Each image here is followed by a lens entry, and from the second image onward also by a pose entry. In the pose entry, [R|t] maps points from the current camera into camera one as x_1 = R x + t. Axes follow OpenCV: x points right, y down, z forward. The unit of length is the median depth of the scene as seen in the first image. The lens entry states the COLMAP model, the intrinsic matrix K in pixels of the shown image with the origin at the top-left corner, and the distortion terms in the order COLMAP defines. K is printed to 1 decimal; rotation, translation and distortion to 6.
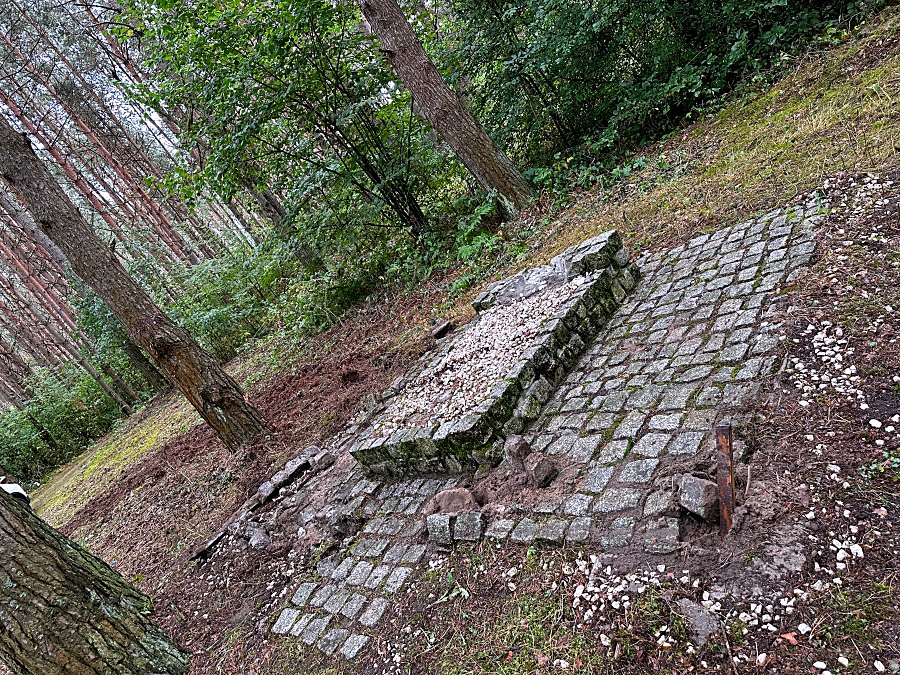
lens RADIAL K [[624.1, 0, 450.0], [0, 624.1, 337.5], [0, 0, 1]] dist [0.172989, -0.364215]
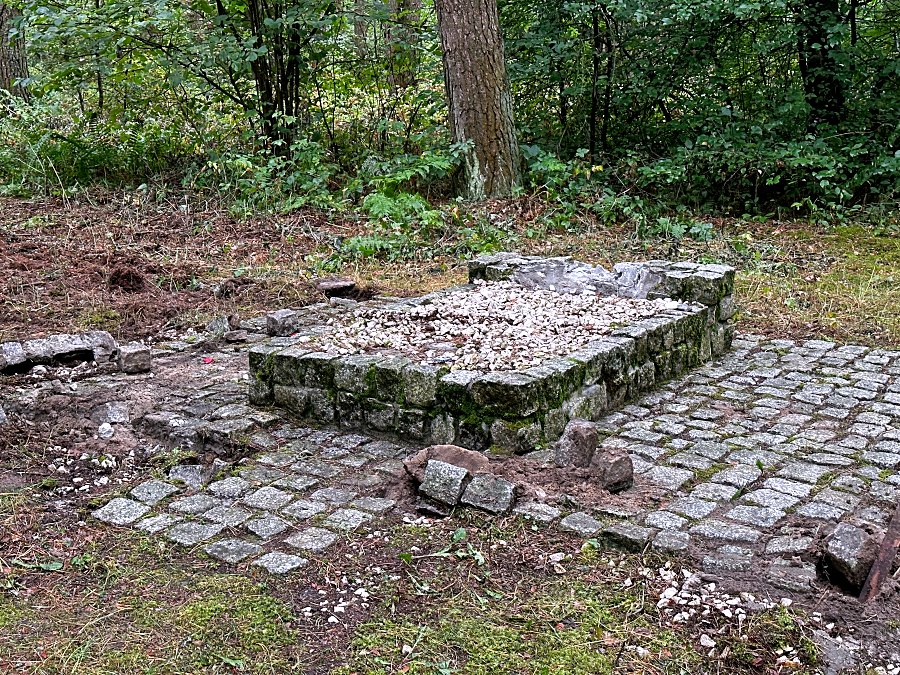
lens RADIAL K [[1249.4, 0, 450.0], [0, 1249.4, 337.5], [0, 0, 1]] dist [0.134900, -0.034108]
pose [[0.830713, 0.502531, 0.239541, -0.404718], [-0.473775, 0.864120, -0.169806, 0.388492], [-0.292324, 0.027571, 0.955922, -0.291446]]
